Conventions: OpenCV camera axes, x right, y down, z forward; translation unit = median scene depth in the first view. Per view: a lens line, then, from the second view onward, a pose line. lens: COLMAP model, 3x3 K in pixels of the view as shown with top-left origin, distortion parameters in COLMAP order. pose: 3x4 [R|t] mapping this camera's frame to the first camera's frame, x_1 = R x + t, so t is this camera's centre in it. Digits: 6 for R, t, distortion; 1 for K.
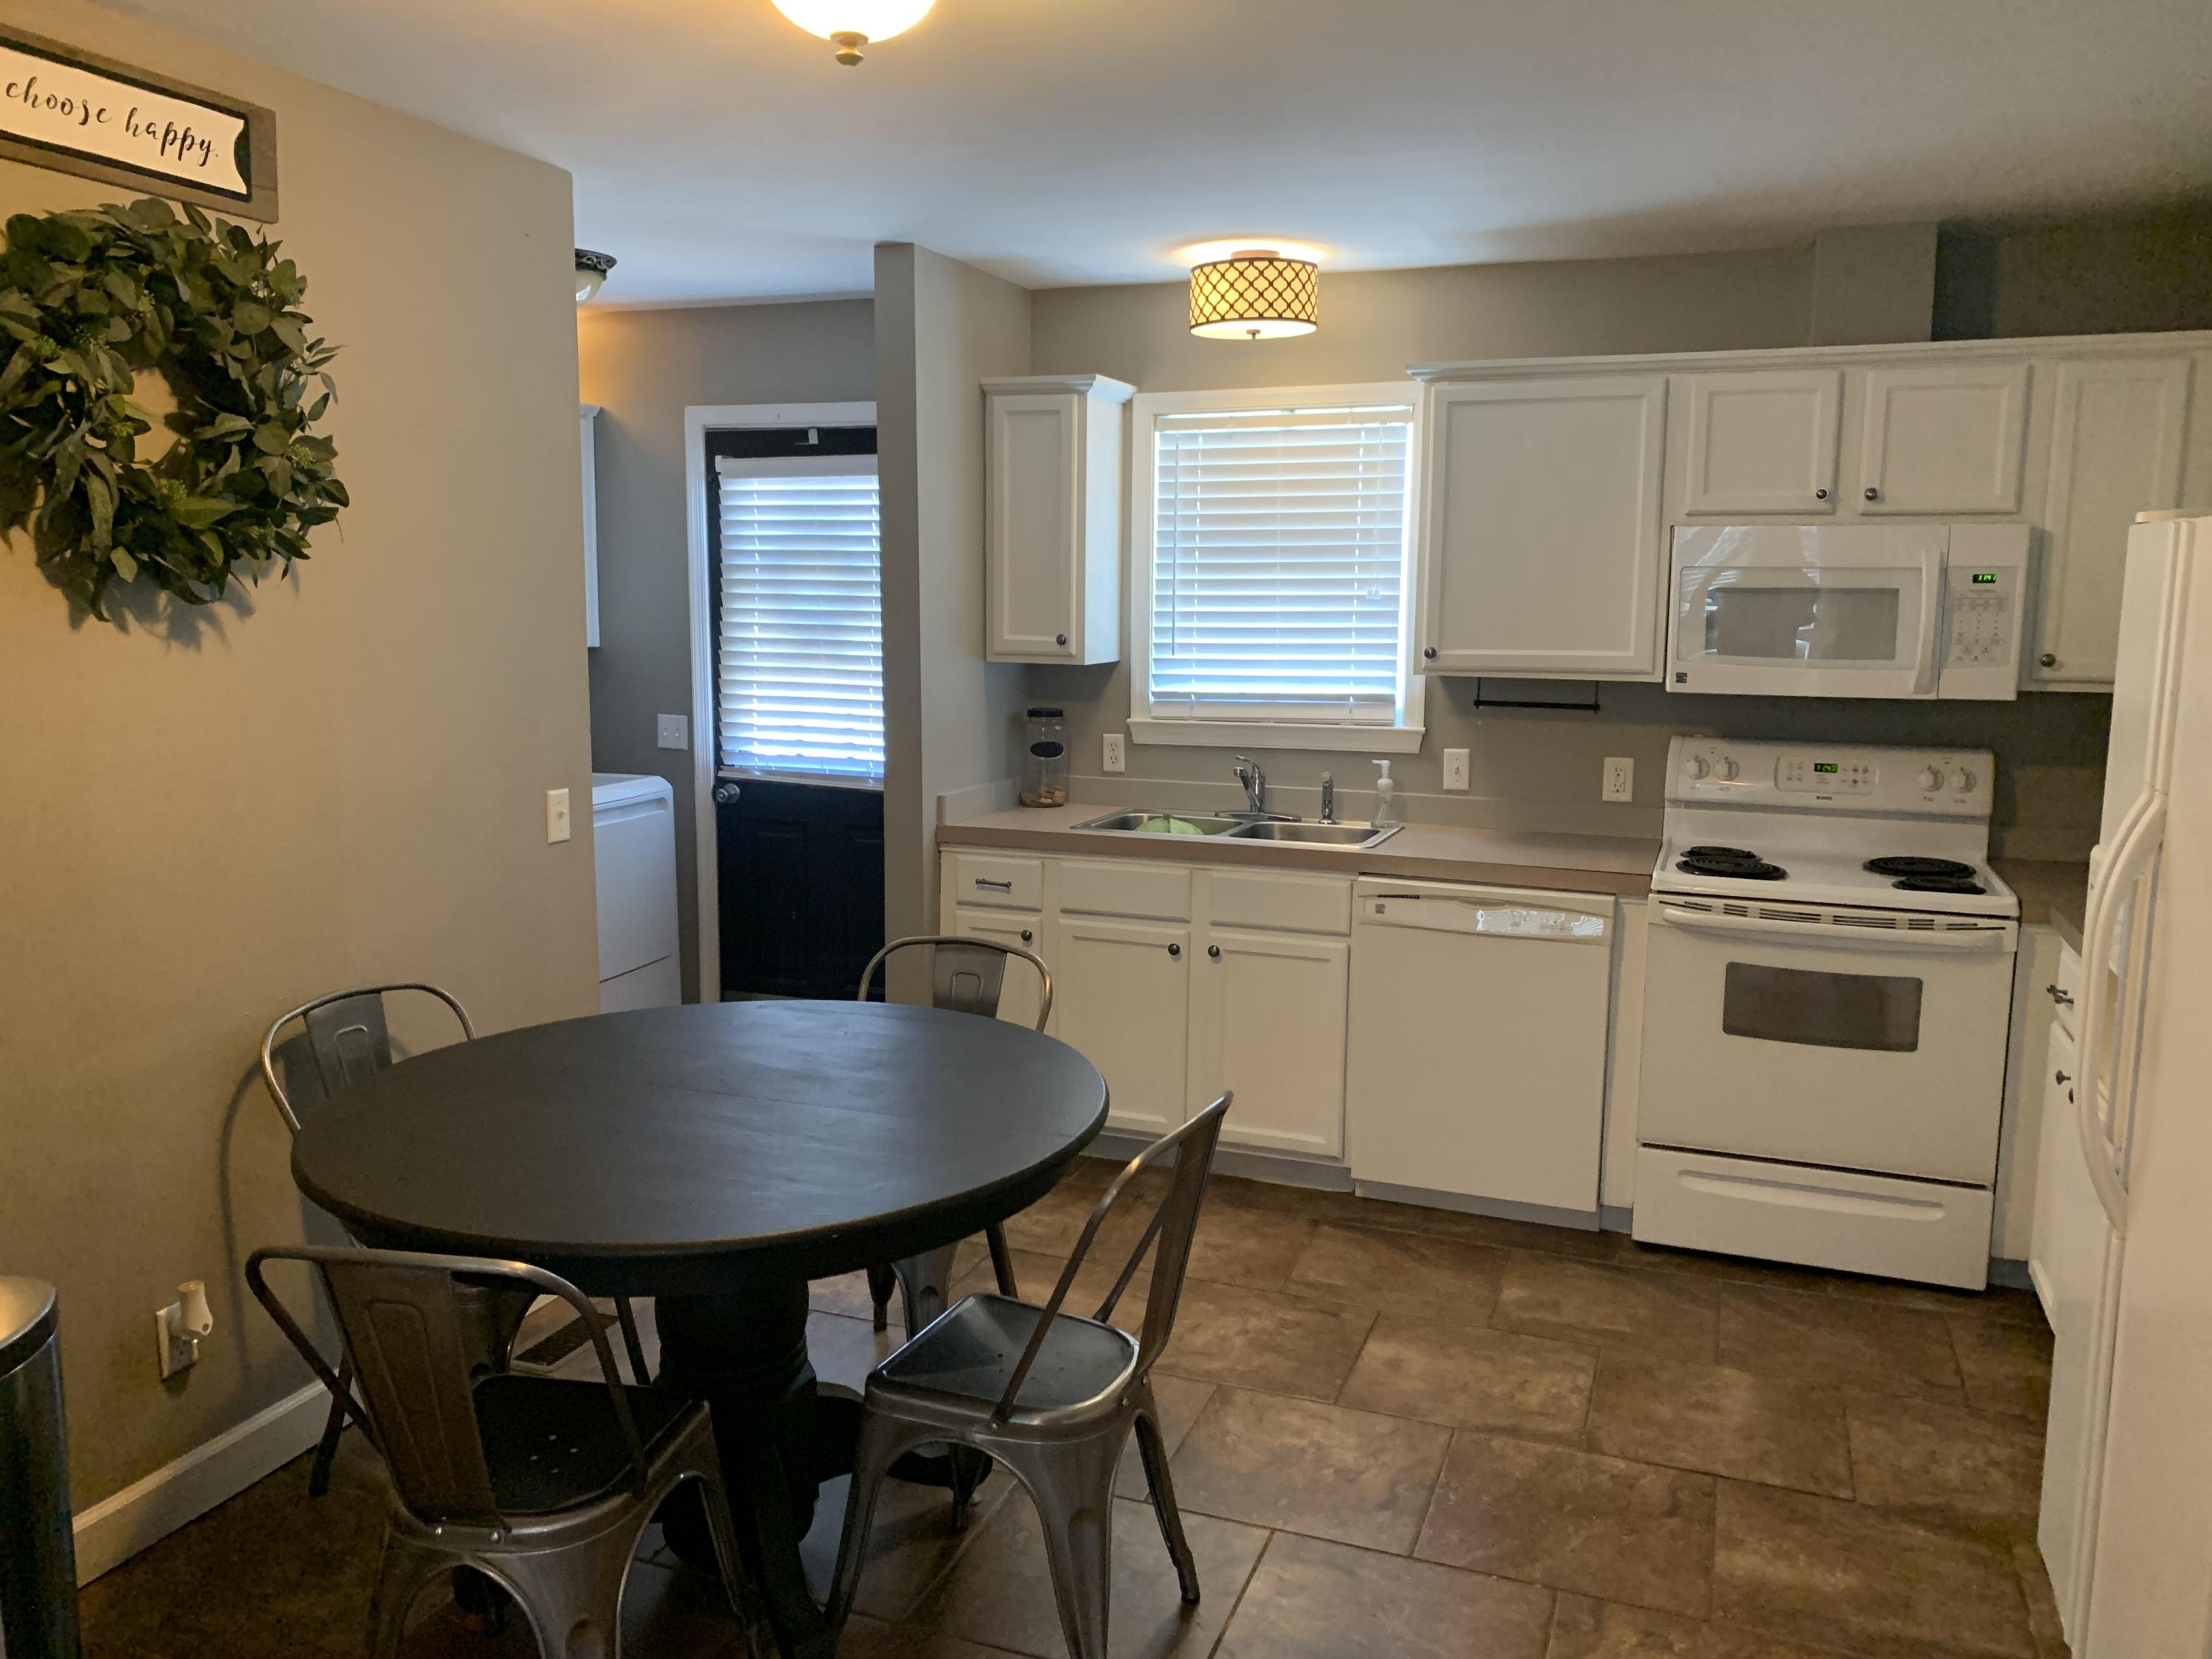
lens RADIAL K [[1685.1, 0, 1094.2], [0, 1685.1, 820.0], [0, 0, 1]] dist [0.020508, -0.014665]
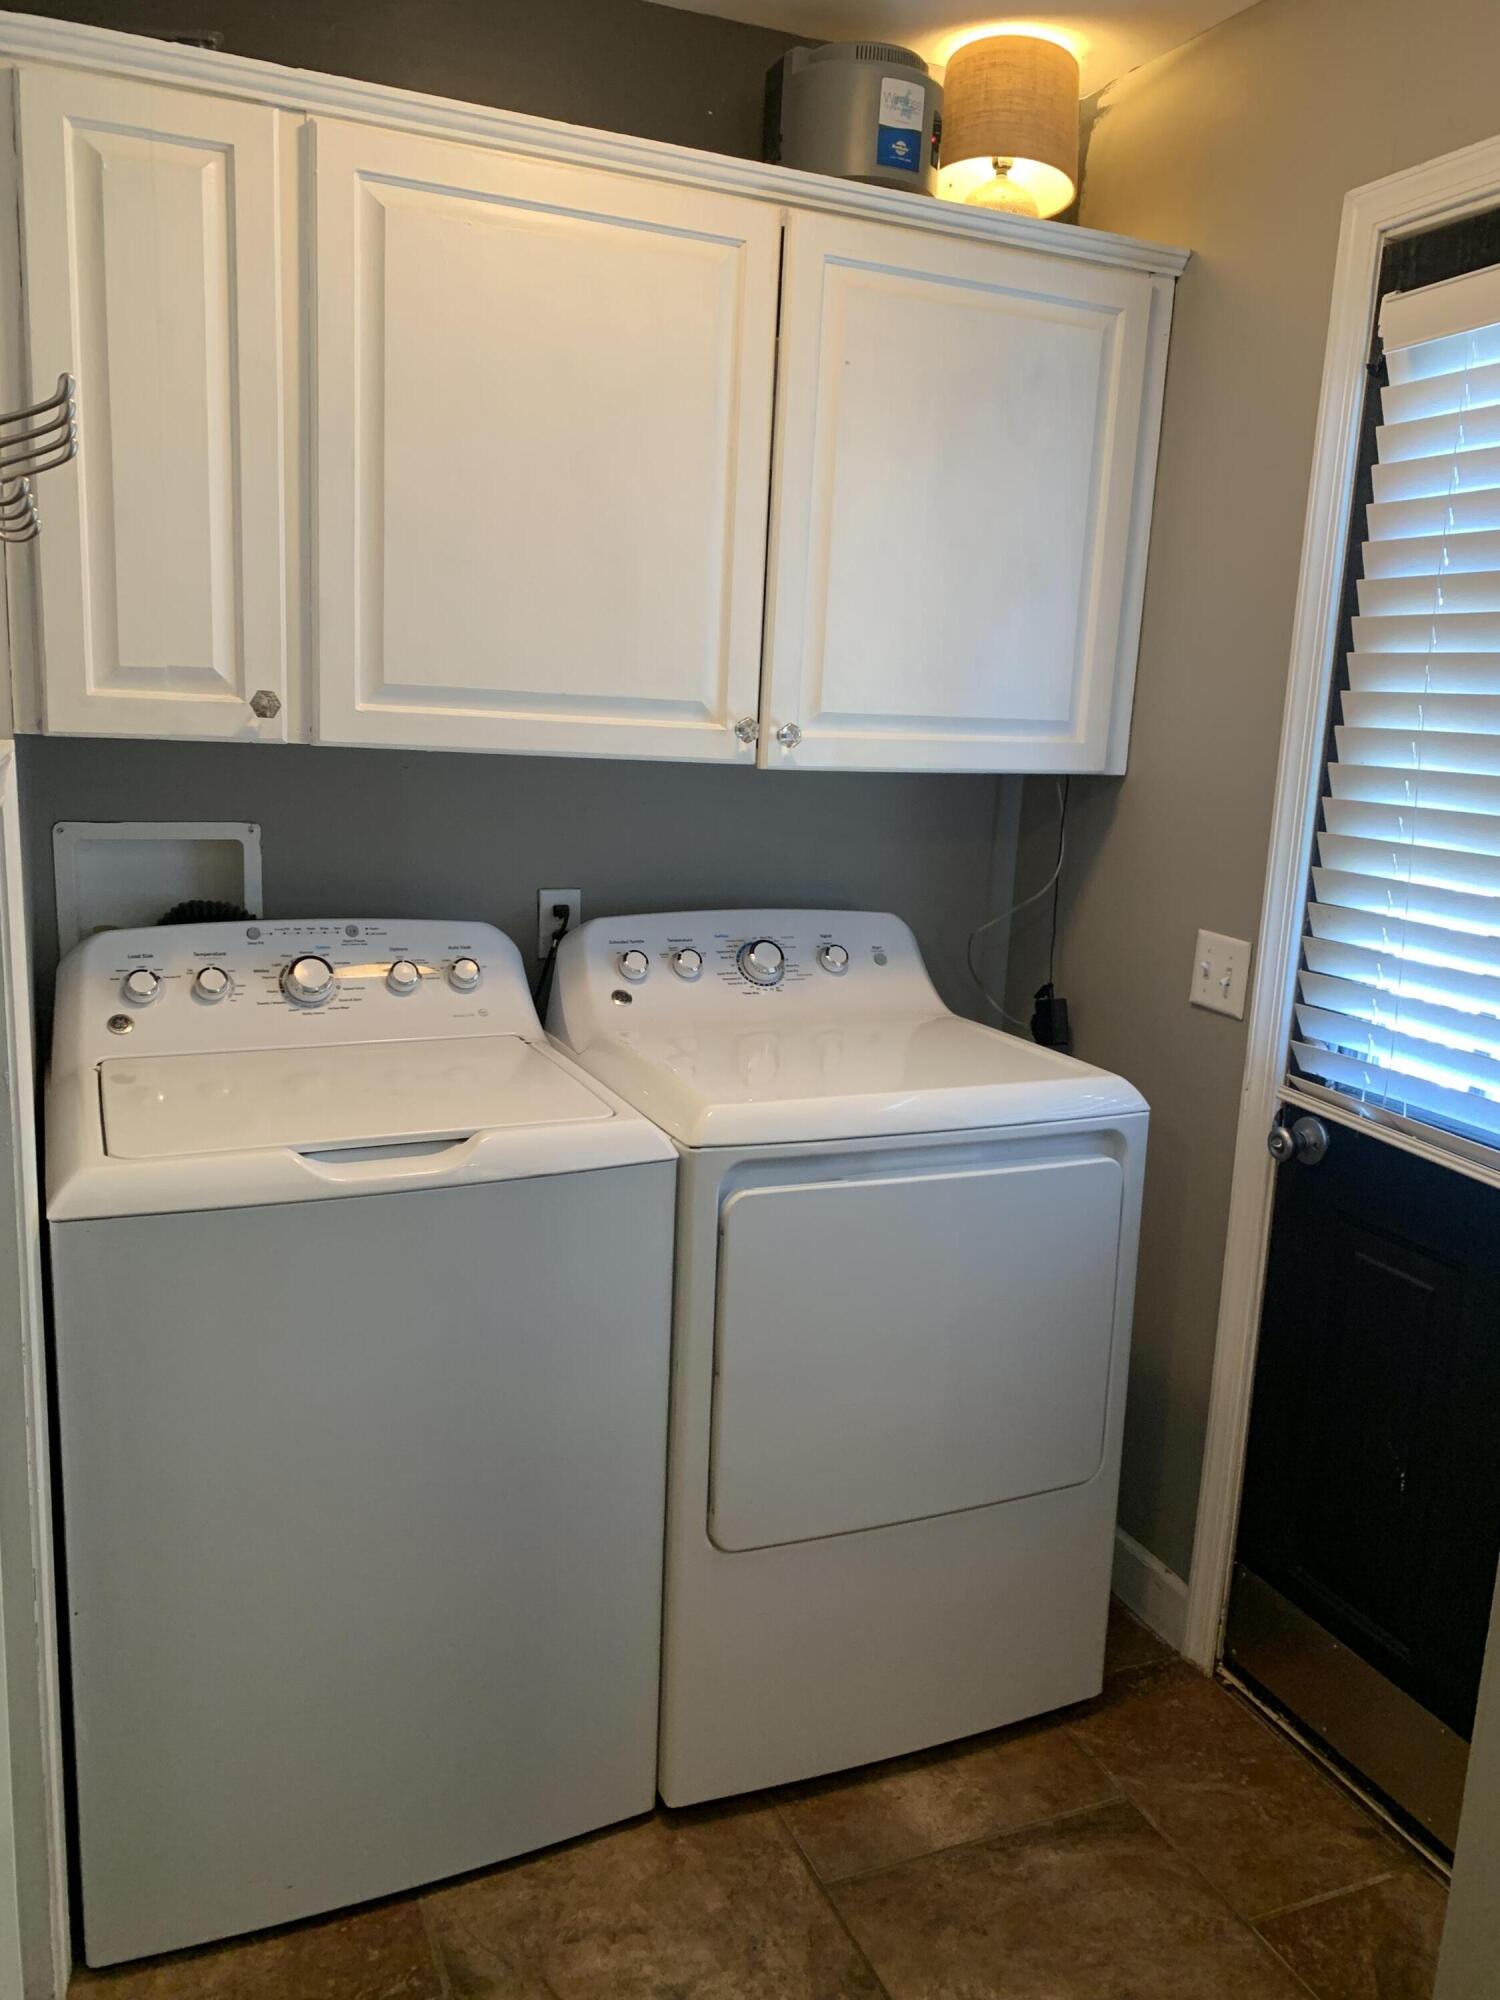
lens RADIAL K [[1525.9, 0, 754.7], [0, 1525.9, 1002.0], [0, 0, 1]] dist [0.016376, -0.008182]
pose [[0.698665, 0.158882, -0.697585, -0.072094], [-0.138594, 0.986617, 0.085904, -0.088391], [0.701897, 0.036663, 0.711334, 0.878565]]
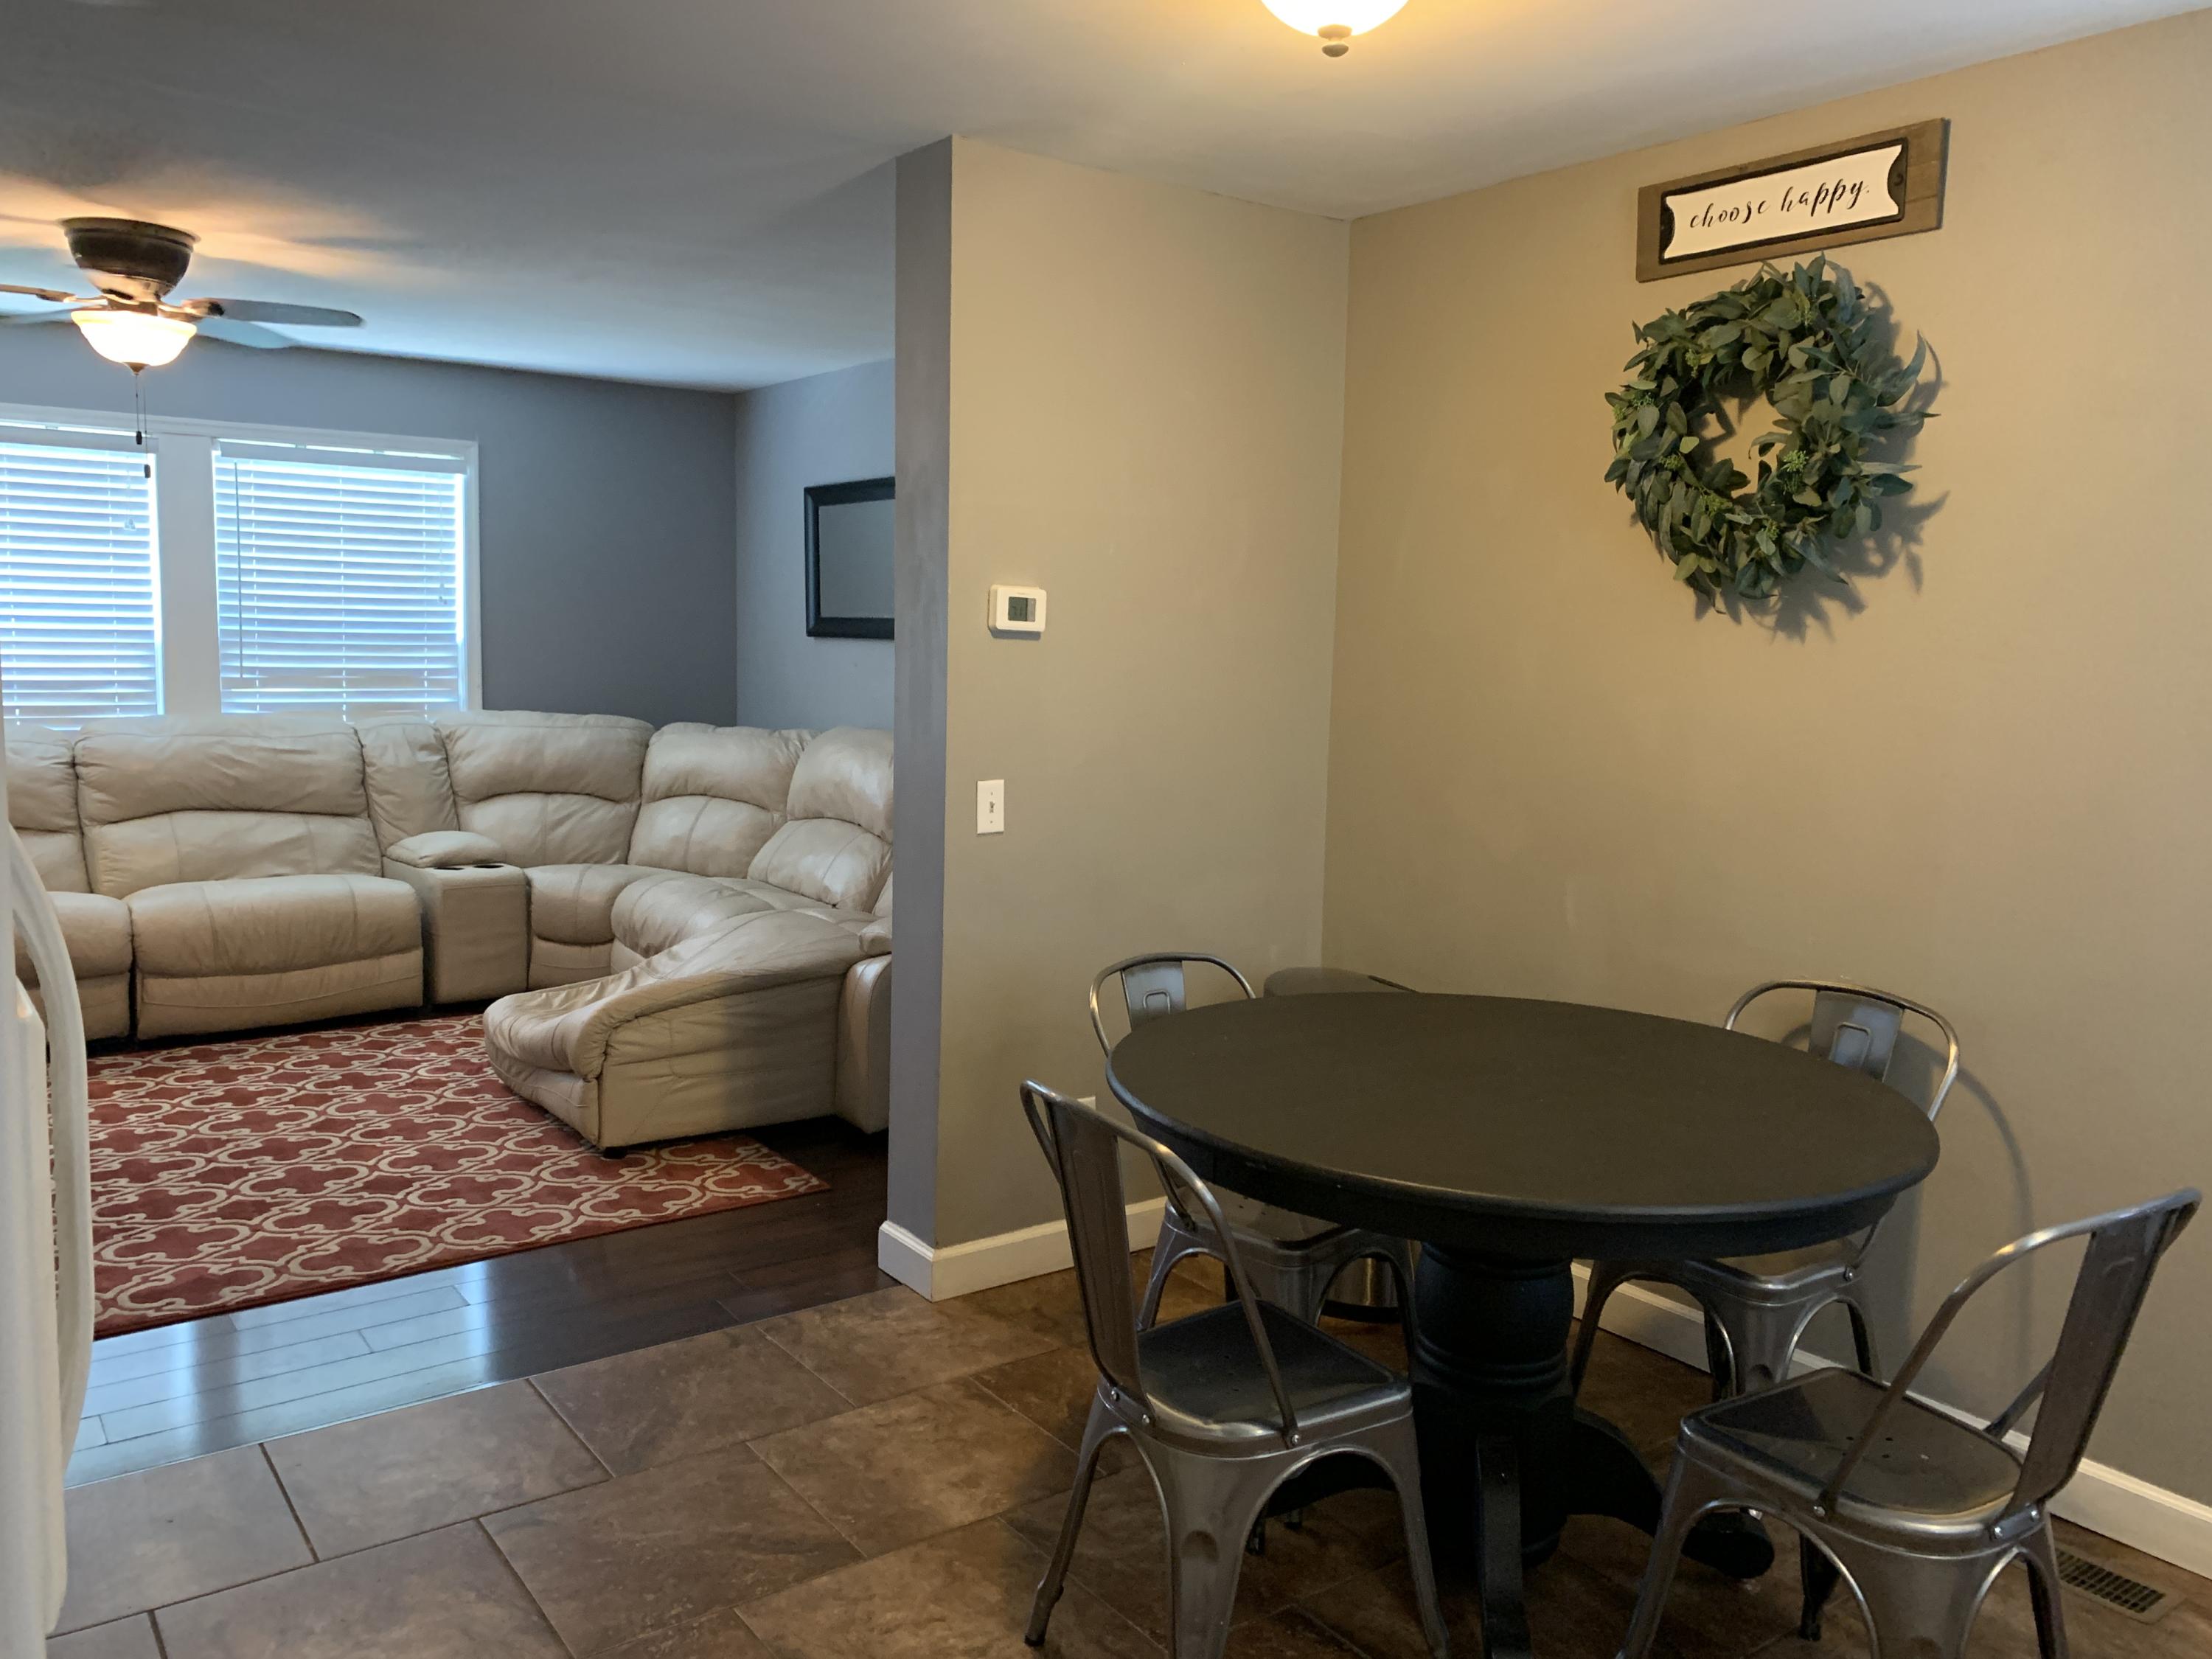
lens RADIAL K [[1725.3, 0, 1118.8], [0, 1725.3, 814.7], [0, 0, 1]] dist [0.002278, 0.000430]
pose [[-0.549531, 0.070153, -0.832523, 0.482494], [-0.145405, 0.973230, 0.177988, -0.087799], [0.822723, 0.218863, -0.524620, 0.871808]]
